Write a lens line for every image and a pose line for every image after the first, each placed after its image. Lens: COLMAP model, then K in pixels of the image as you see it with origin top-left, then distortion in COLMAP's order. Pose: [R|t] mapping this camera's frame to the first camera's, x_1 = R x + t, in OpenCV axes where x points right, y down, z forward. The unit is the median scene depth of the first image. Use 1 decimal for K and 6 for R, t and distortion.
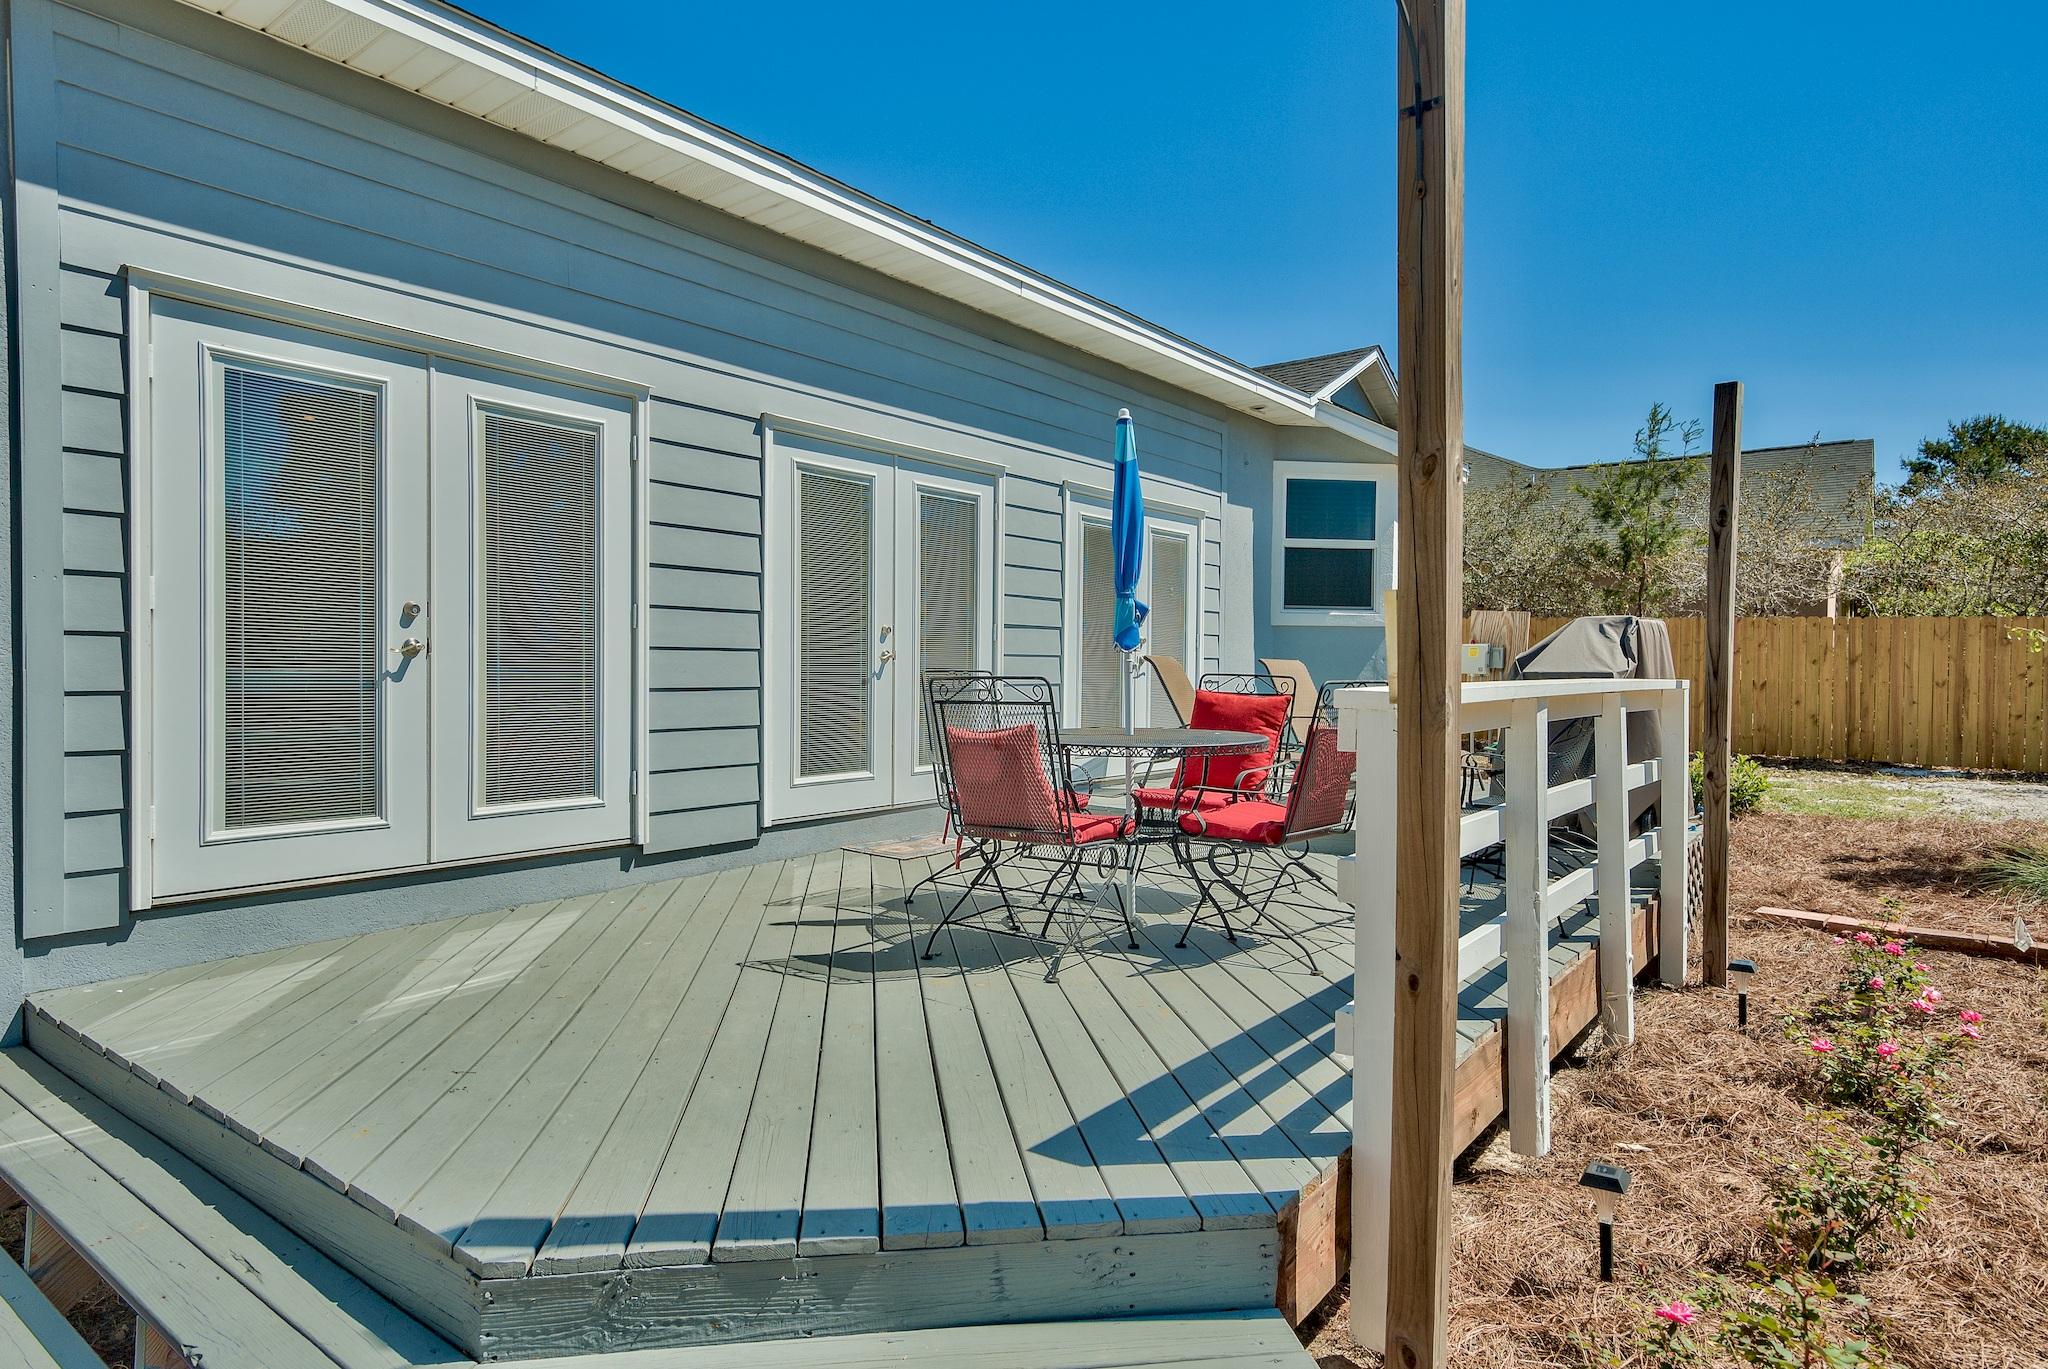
lens RADIAL K [[1167.9, 0, 1019.2], [0, 1167.9, 692.0], [0, 0, 1]] dist [0.005556, 0.001842]
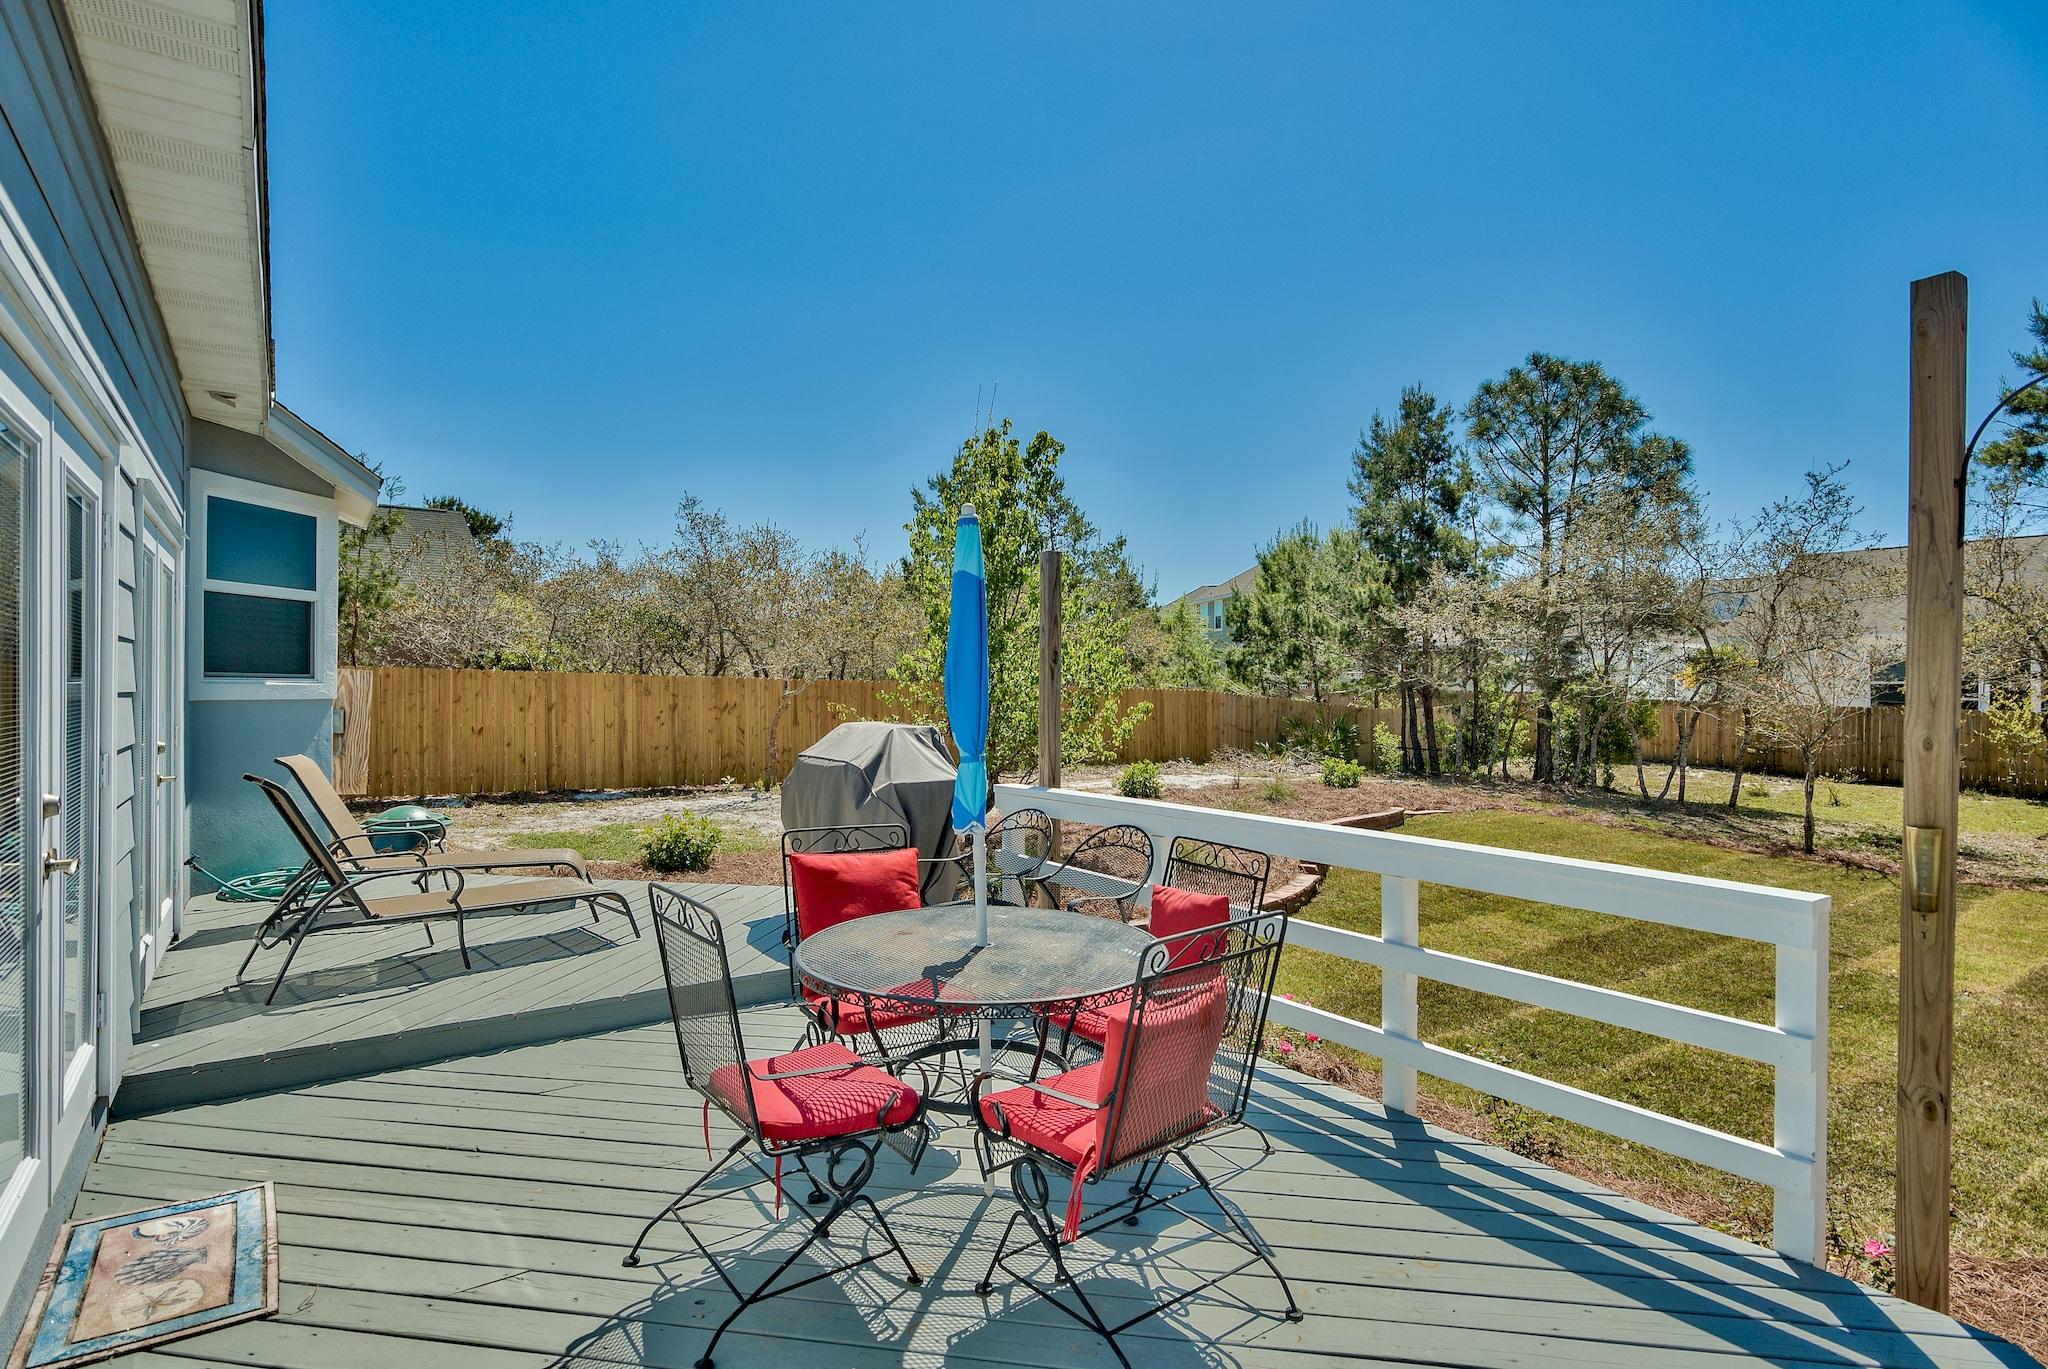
lens RADIAL K [[1011.8, 0, 1034.0], [0, 1011.8, 686.6], [0, 0, 1]] dist [-0.015646, 0.009215]
pose [[0.273257, -0.002389, 0.961938, -0.324824], [0.017244, 0.999848, -0.002415, -0.080098], [-0.961787, 0.017248, 0.273256, 0.504543]]
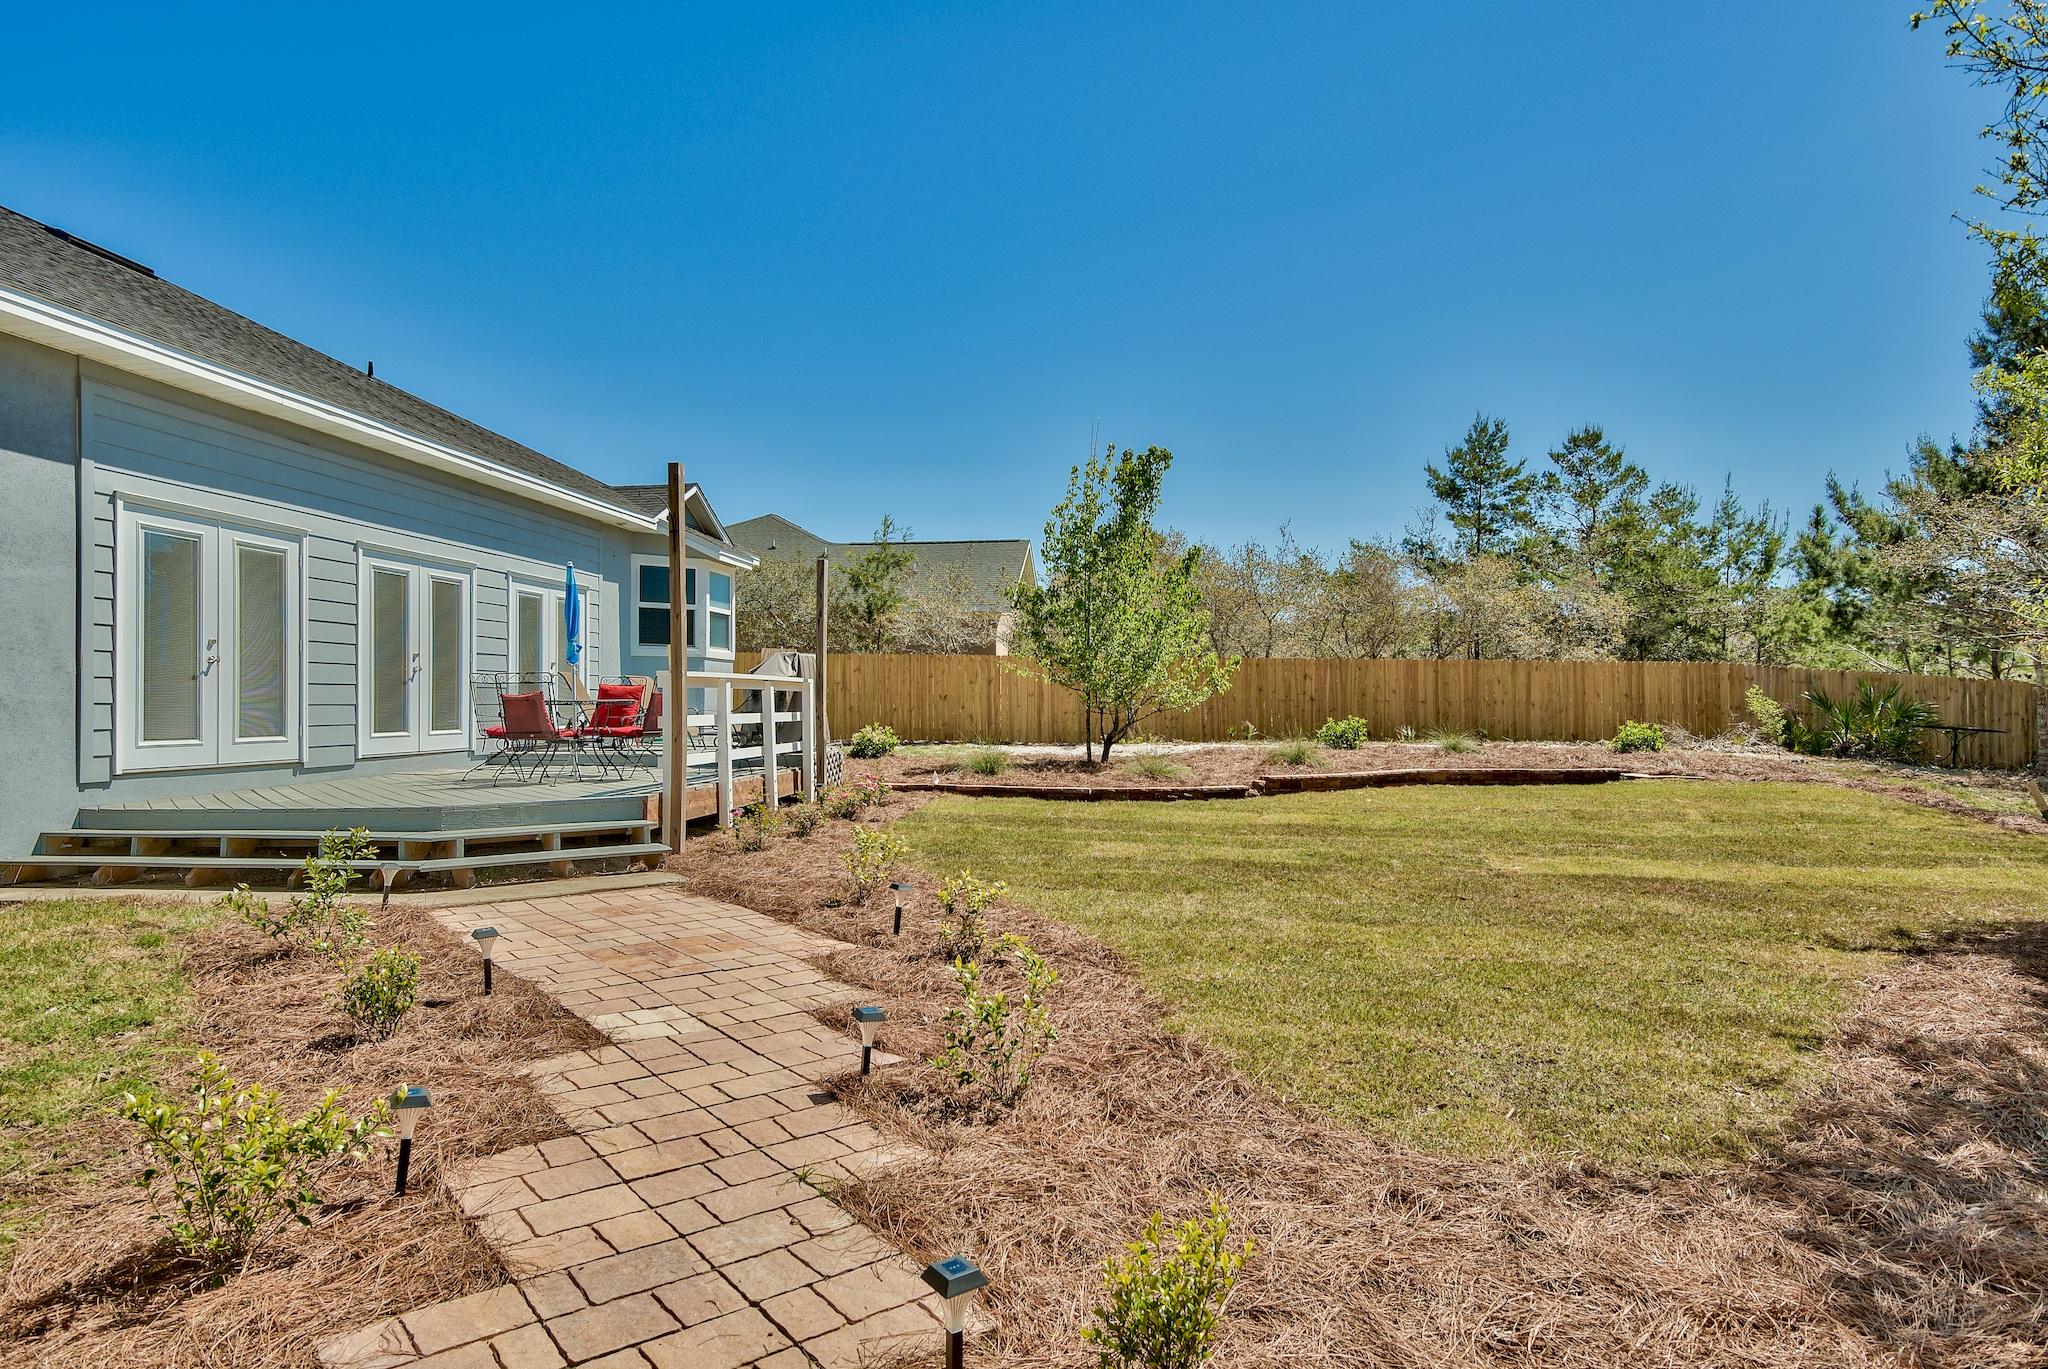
lens RADIAL K [[1167.9, 0, 1019.2], [0, 1167.9, 692.0], [0, 0, 1]] dist [0.005556, 0.001842]
pose [[0.858392, -0.005282, 0.512967, -0.218357], [0.020205, 0.999519, -0.023517, 0.059870], [-0.512596, 0.030551, 0.858086, -0.944170]]
